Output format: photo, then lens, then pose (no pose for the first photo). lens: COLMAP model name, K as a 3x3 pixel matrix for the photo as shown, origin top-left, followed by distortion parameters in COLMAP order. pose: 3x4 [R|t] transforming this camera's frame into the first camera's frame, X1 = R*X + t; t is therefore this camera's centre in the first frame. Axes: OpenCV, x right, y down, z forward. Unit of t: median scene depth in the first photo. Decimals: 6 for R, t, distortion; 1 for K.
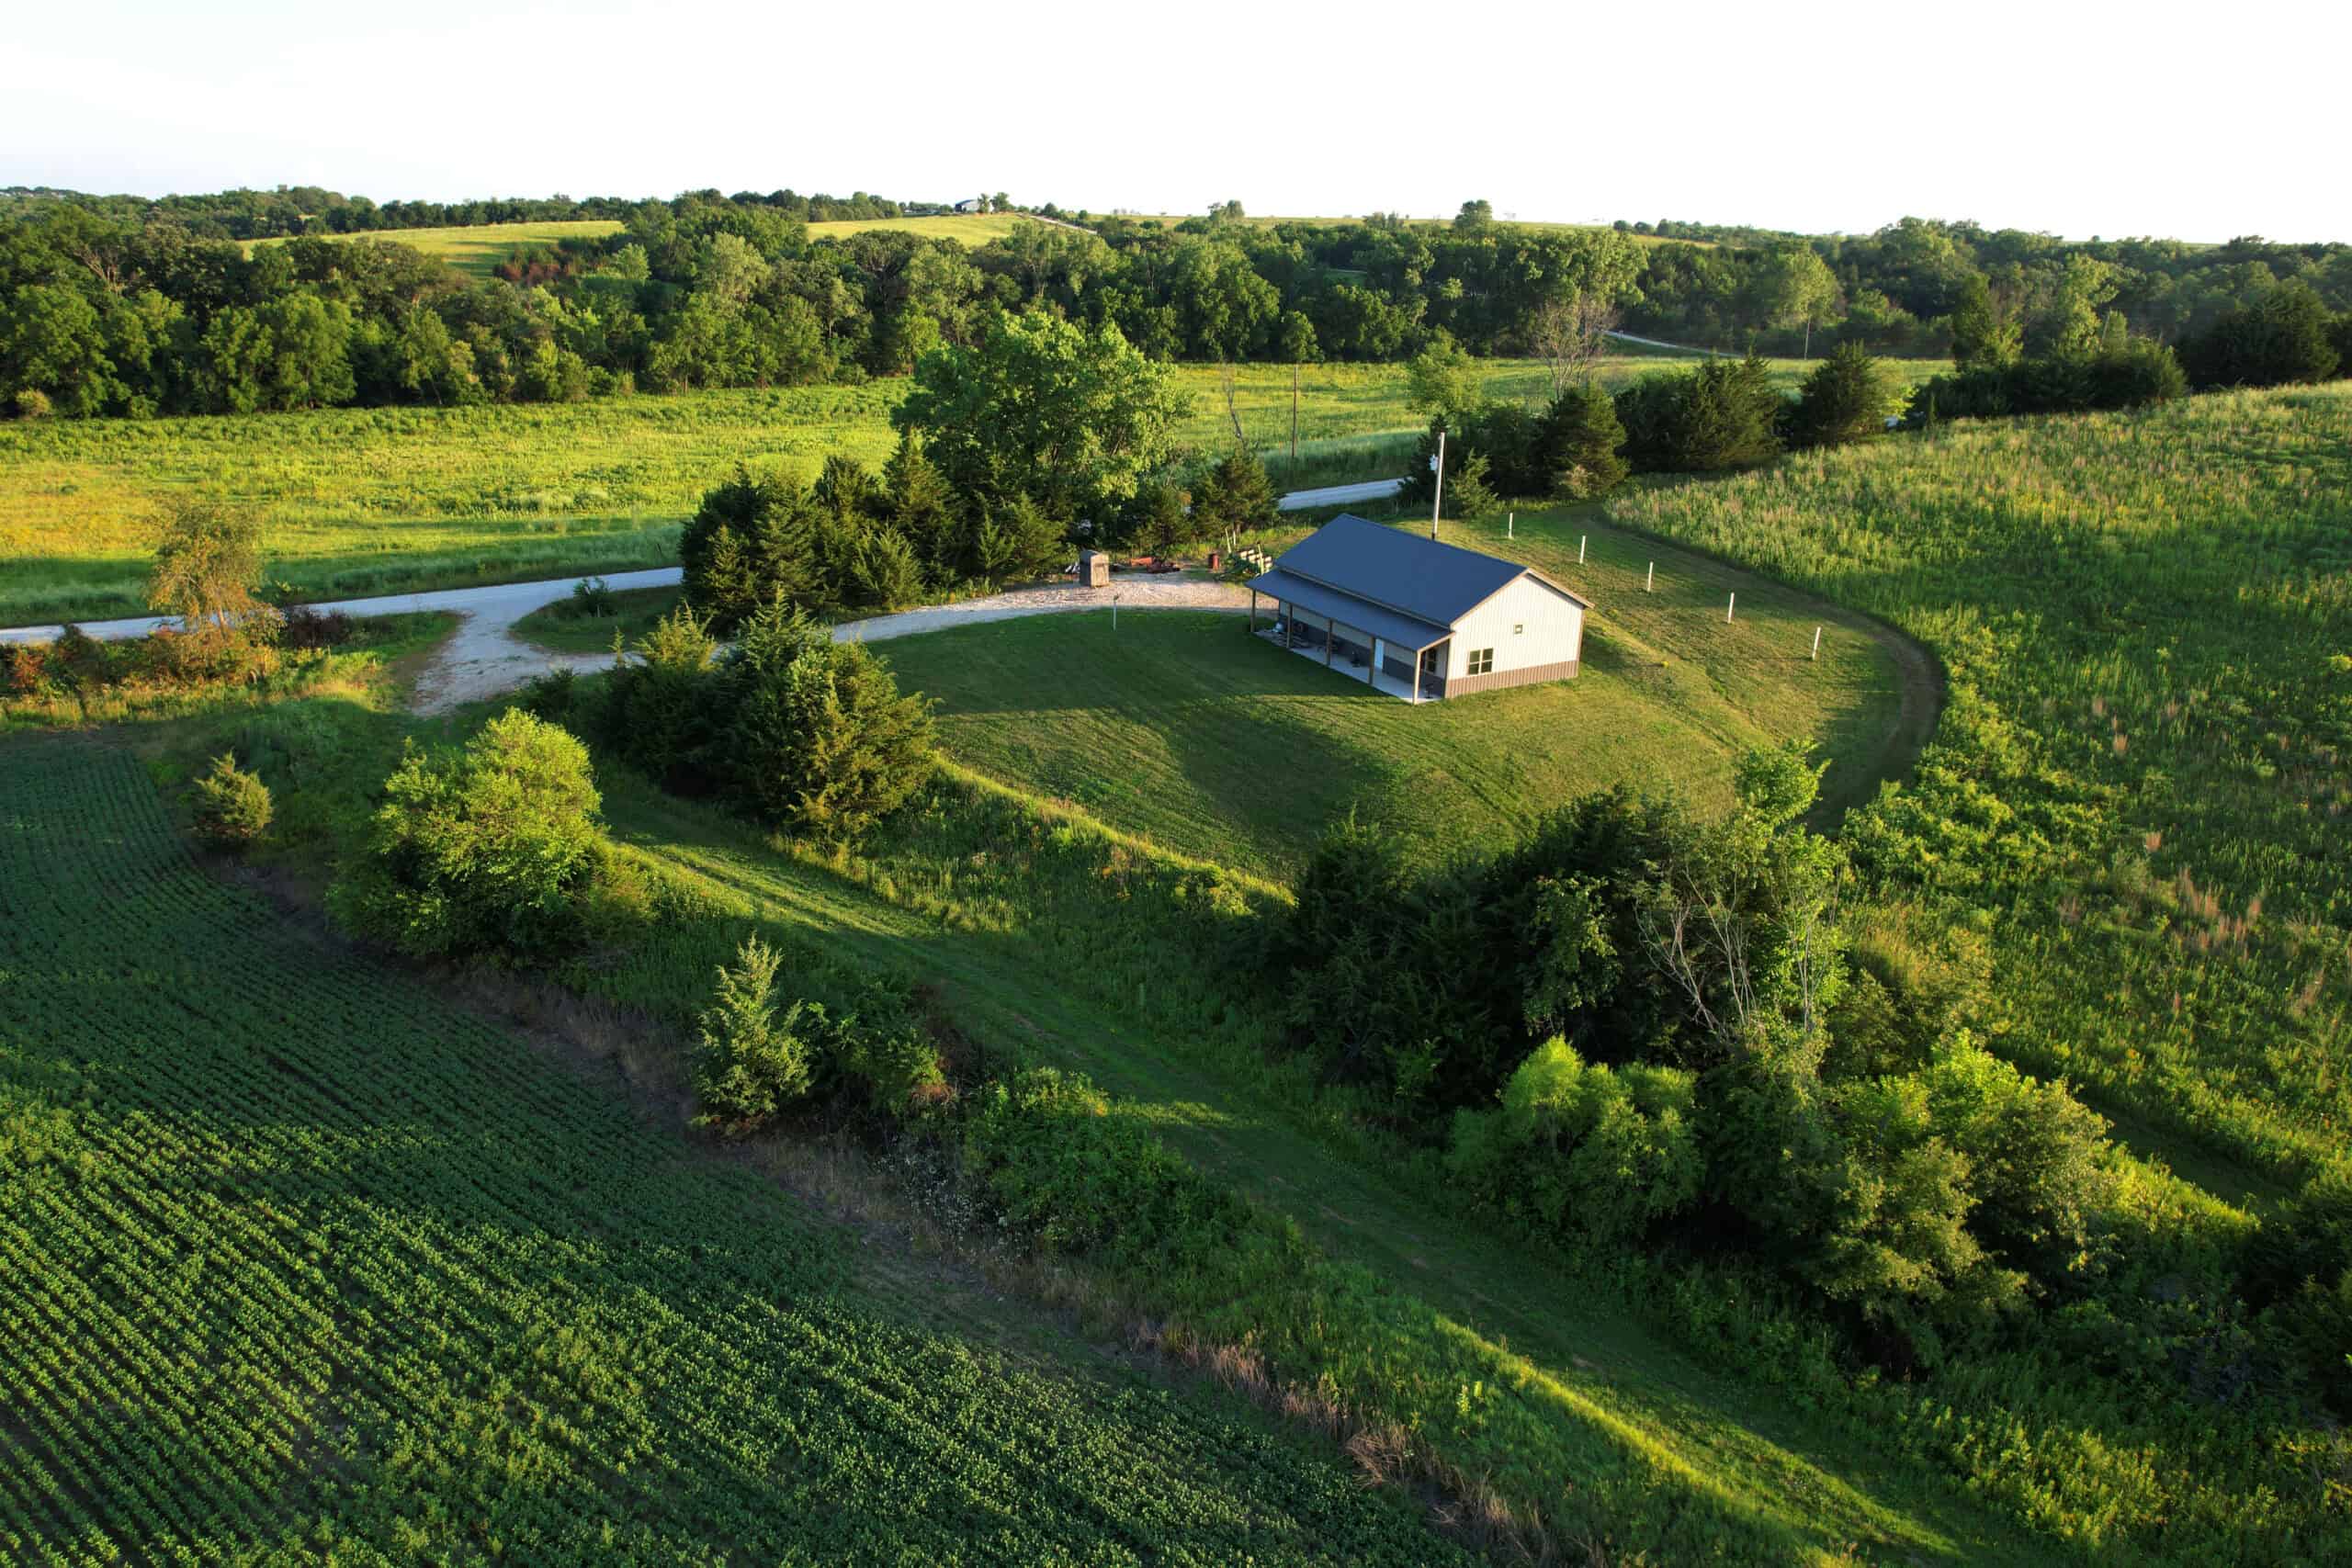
lens RADIAL K [[1506.2, 0, 1176.0], [0, 1506.2, 784.0], [0, 0, 1]] dist [-0.069721, 0.069760]
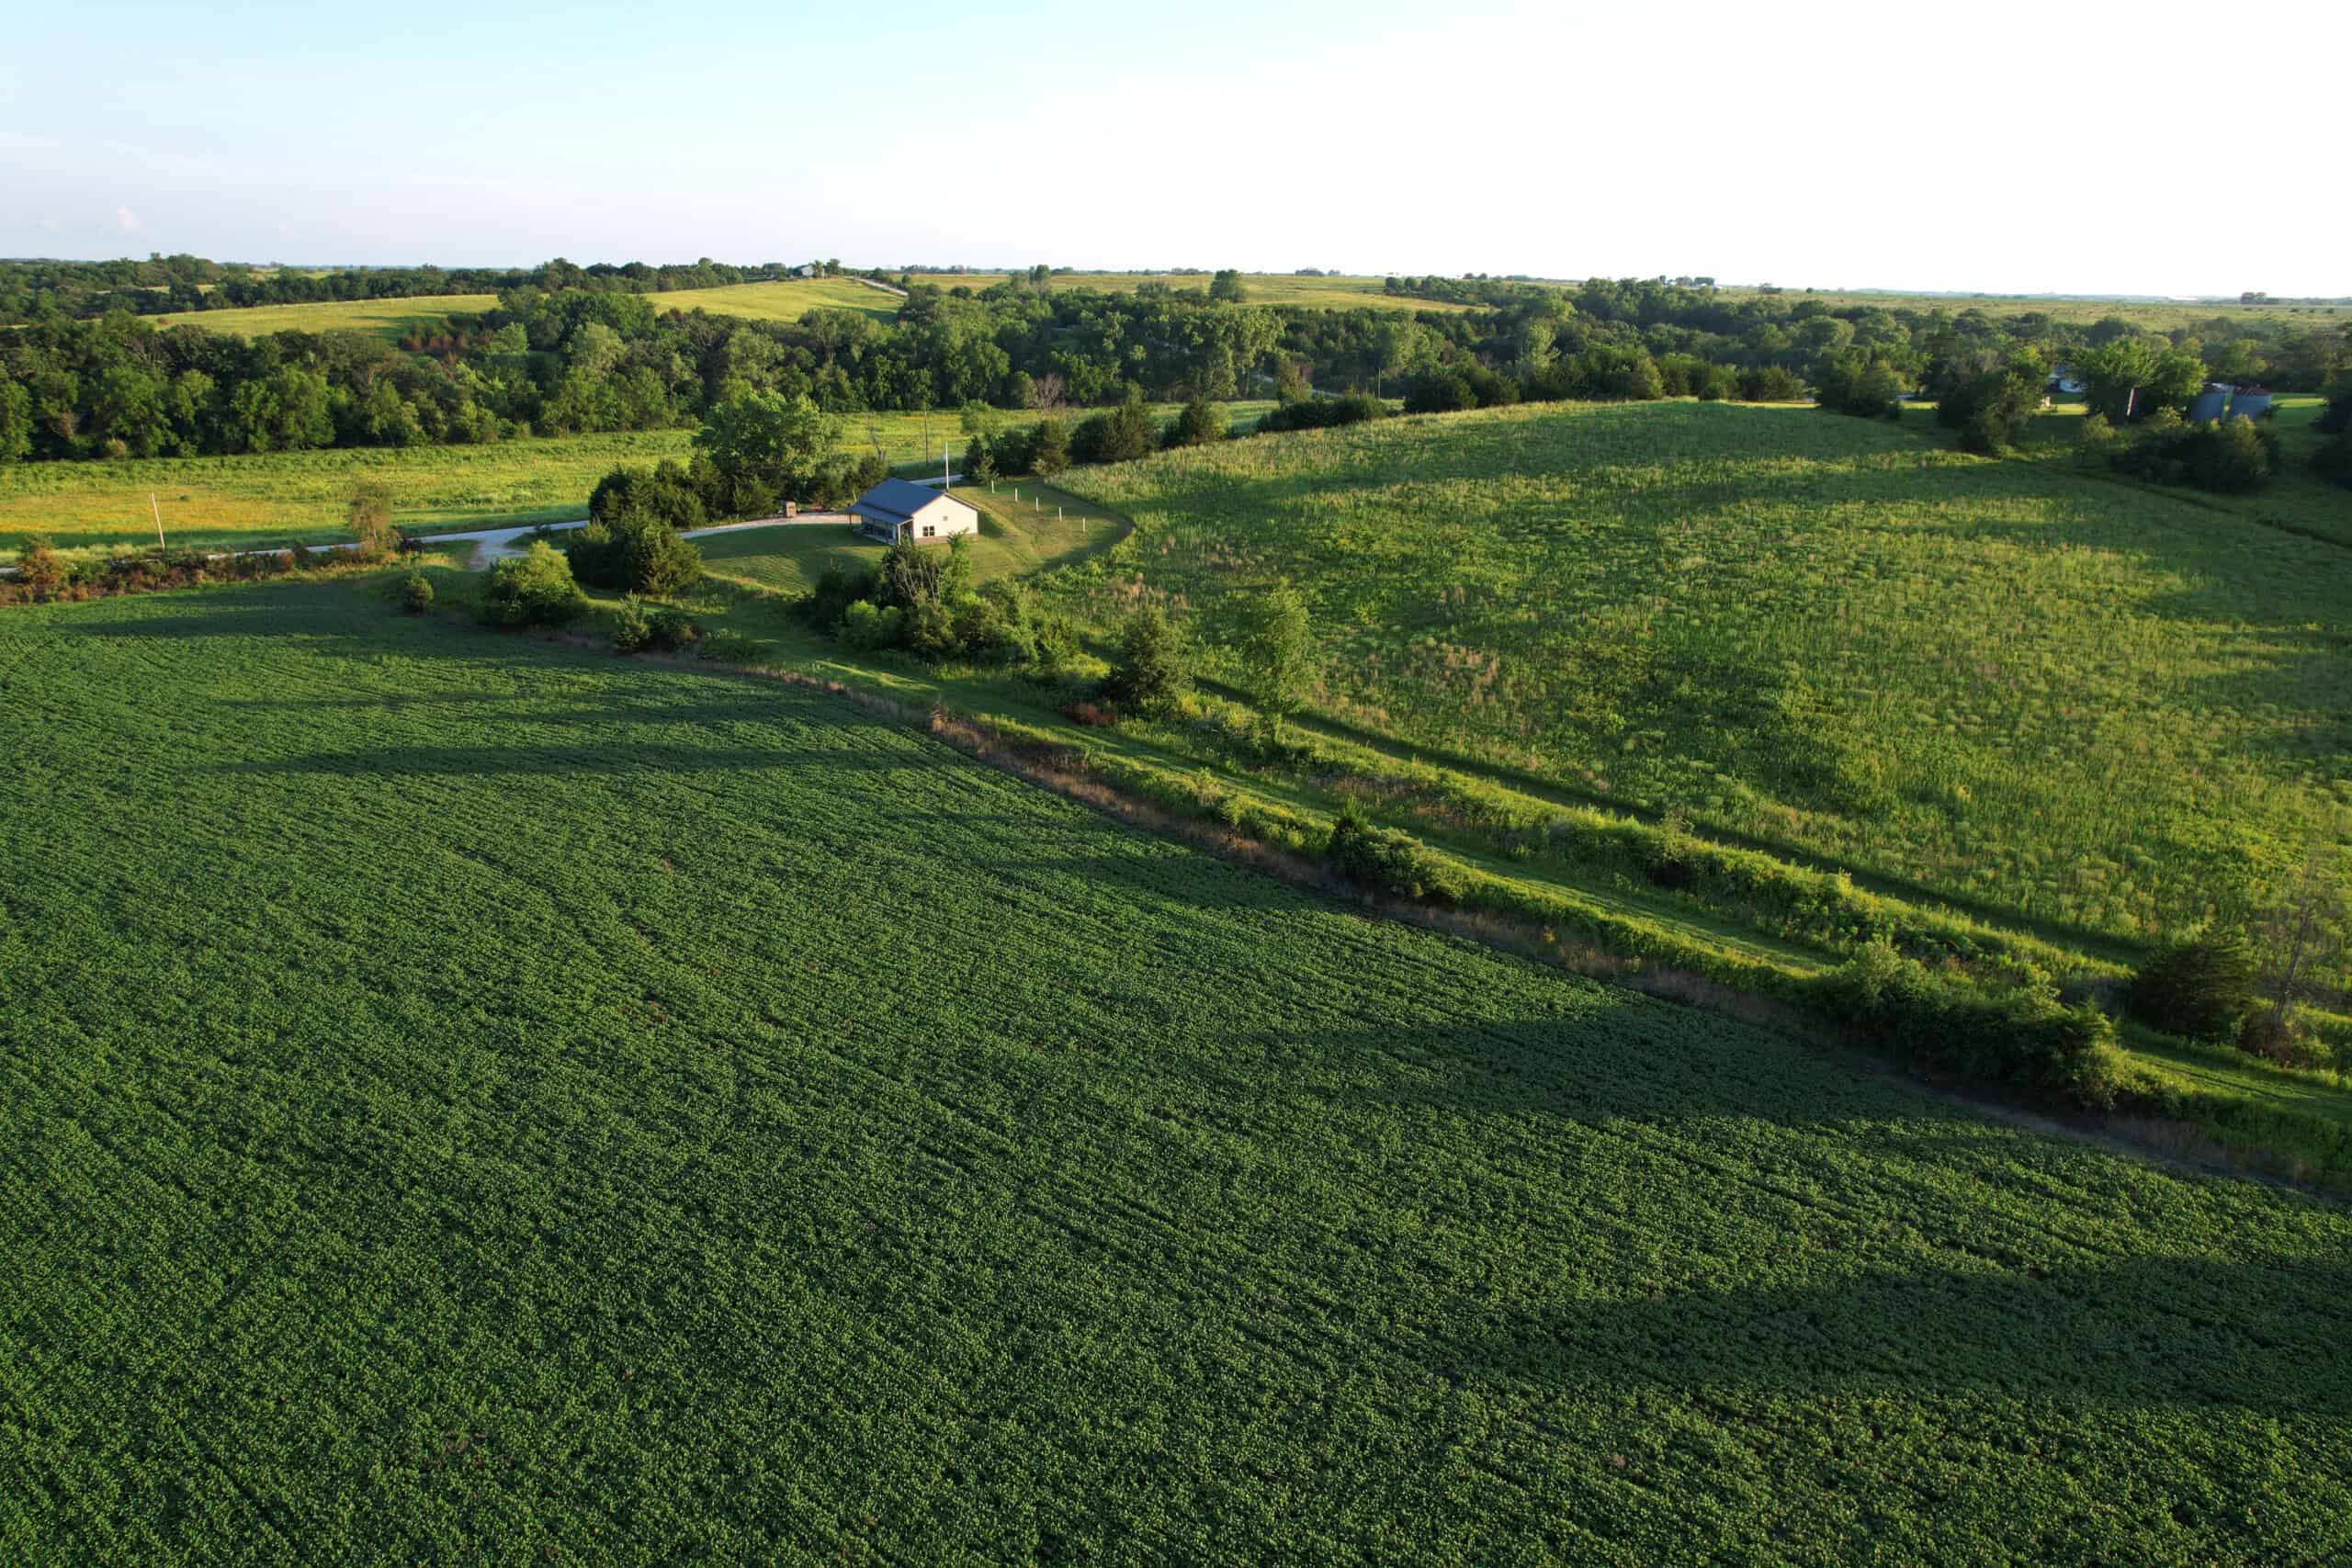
lens RADIAL K [[1506.7, 0, 1182.3], [0, 1506.7, 786.9], [0, 0, 1]] dist [-0.085337, 0.084044]
pose [[0.995593, -0.032123, 0.088102, 0.126949], [0.034361, 0.999121, -0.024004, 0.134358], [-0.087254, 0.026926, 0.995822, -0.481438]]
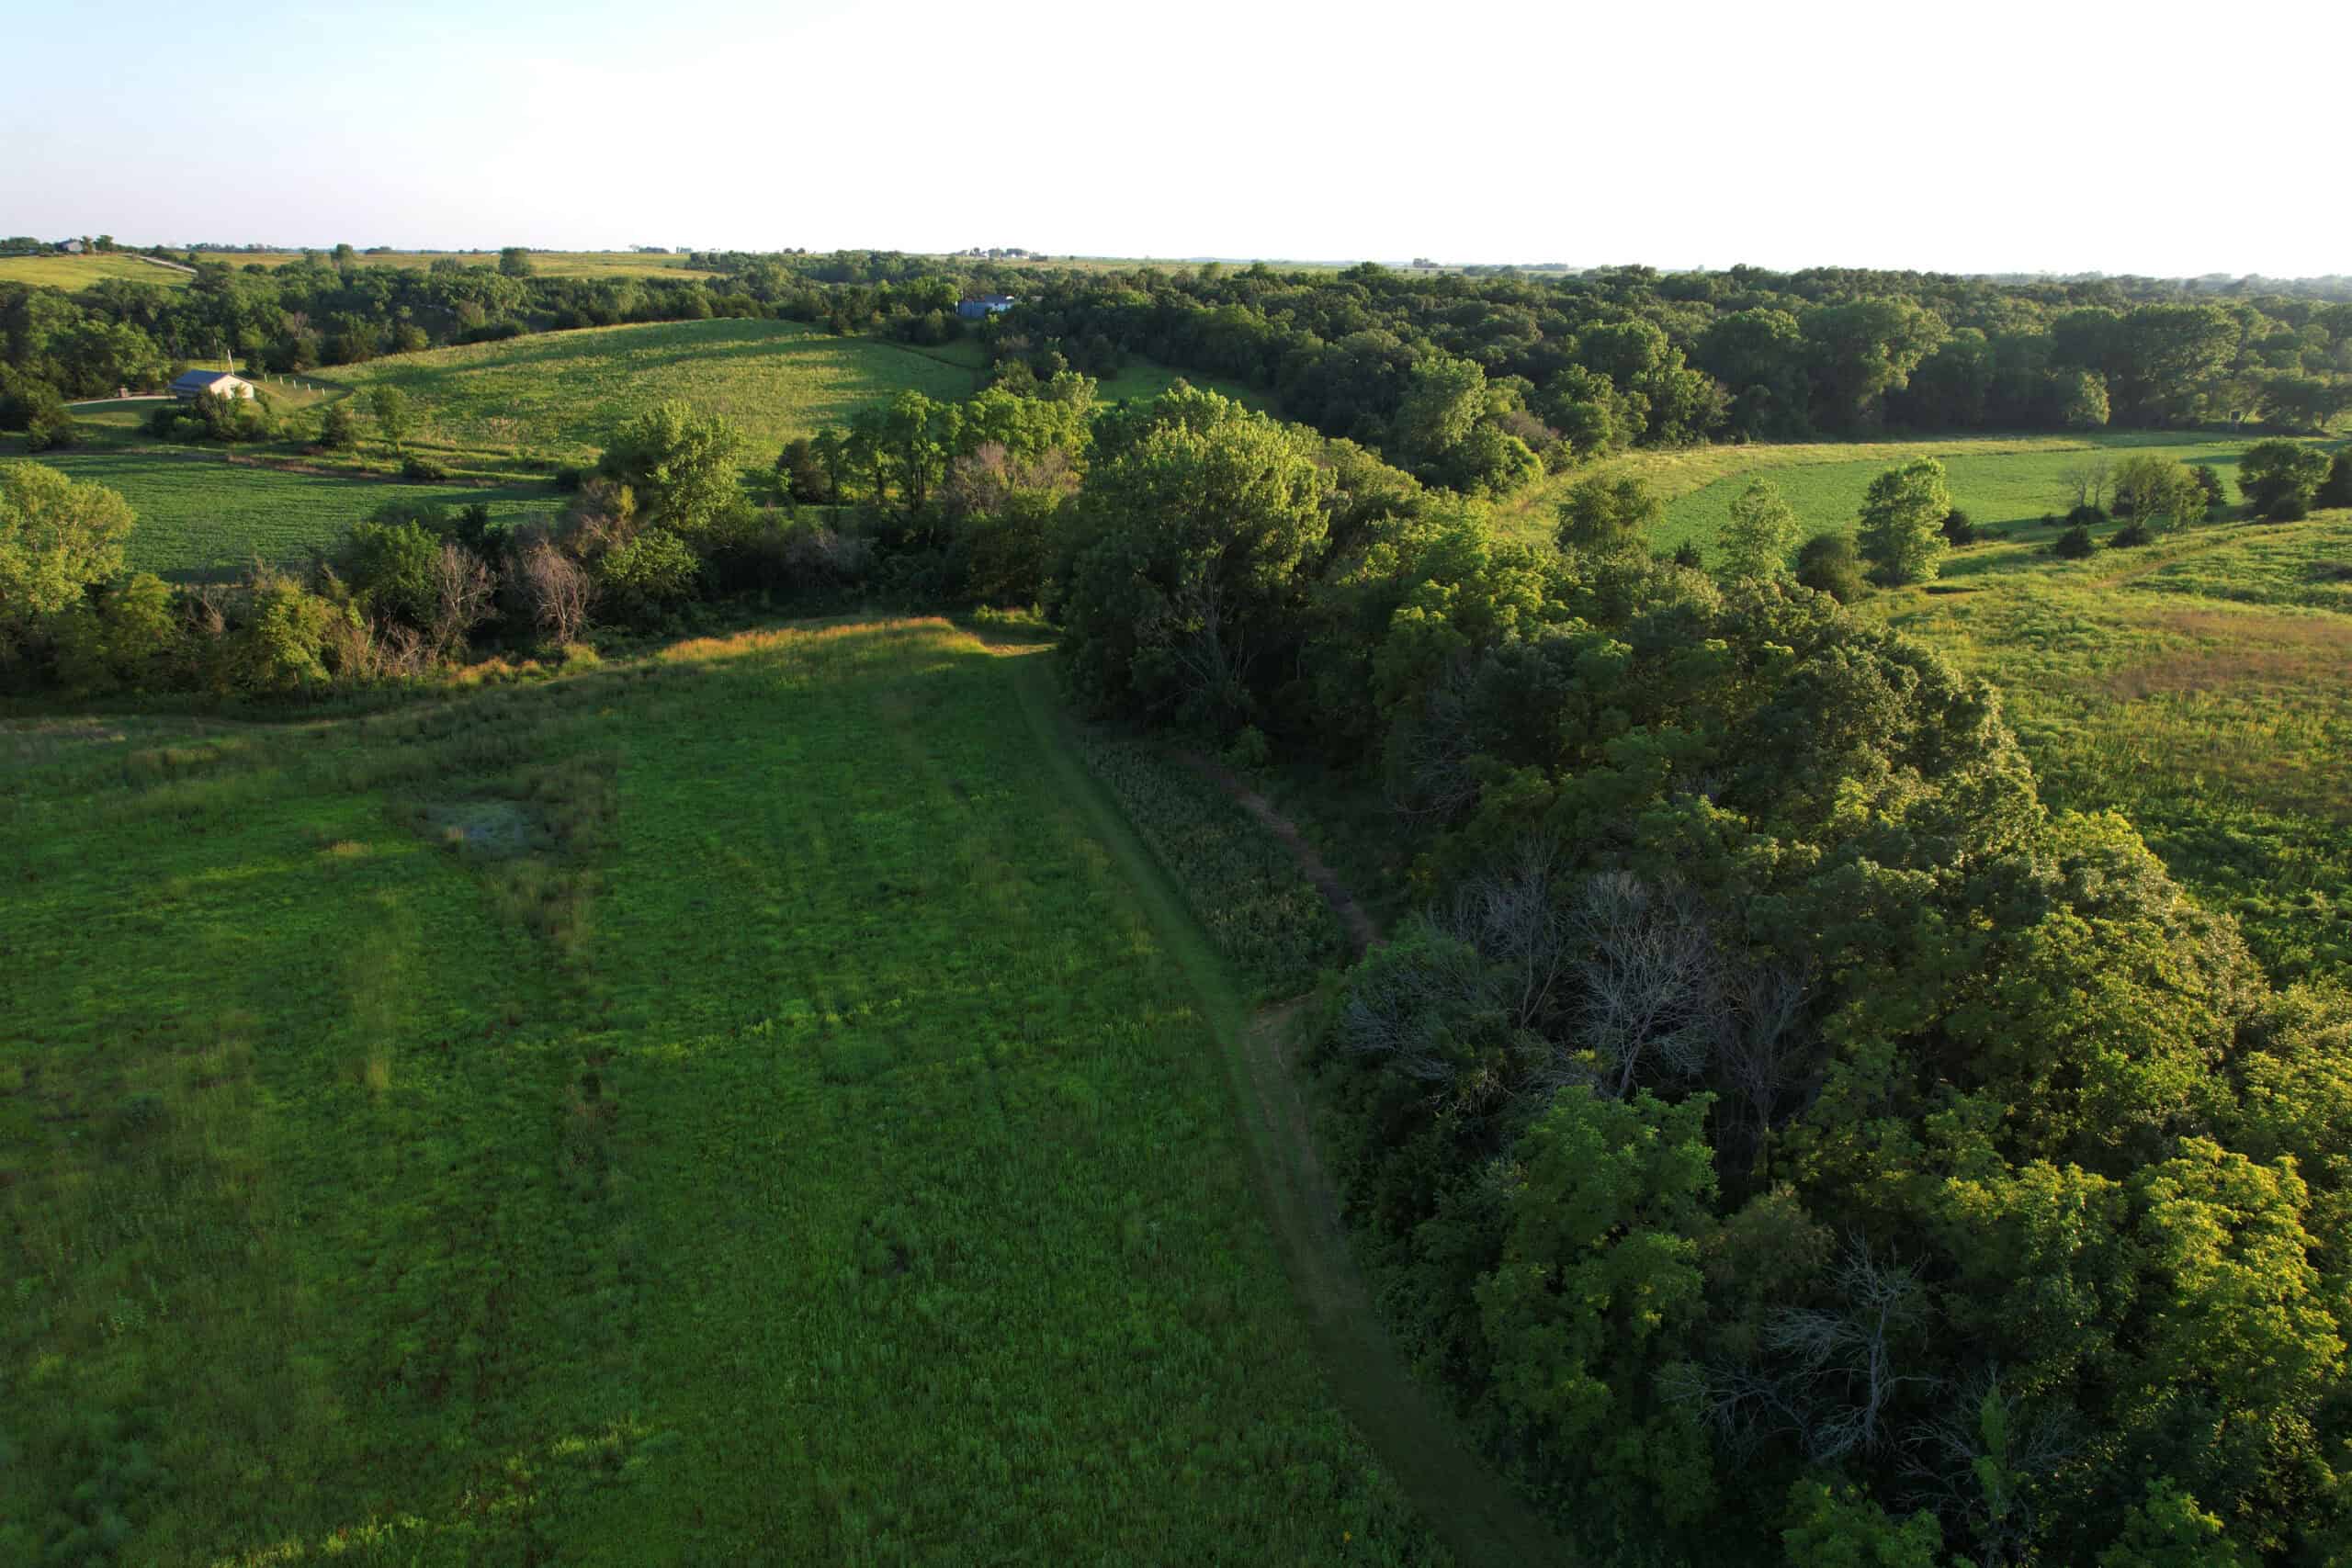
lens RADIAL K [[1506.7, 0, 1182.3], [0, 1506.7, 786.9], [0, 0, 1]] dist [-0.085337, 0.084044]
pose [[0.886554, -0.159555, 0.434239, 0.208283], [0.163767, 0.986102, 0.027979, 0.450776], [-0.432669, 0.046309, 0.900363, -1.312722]]
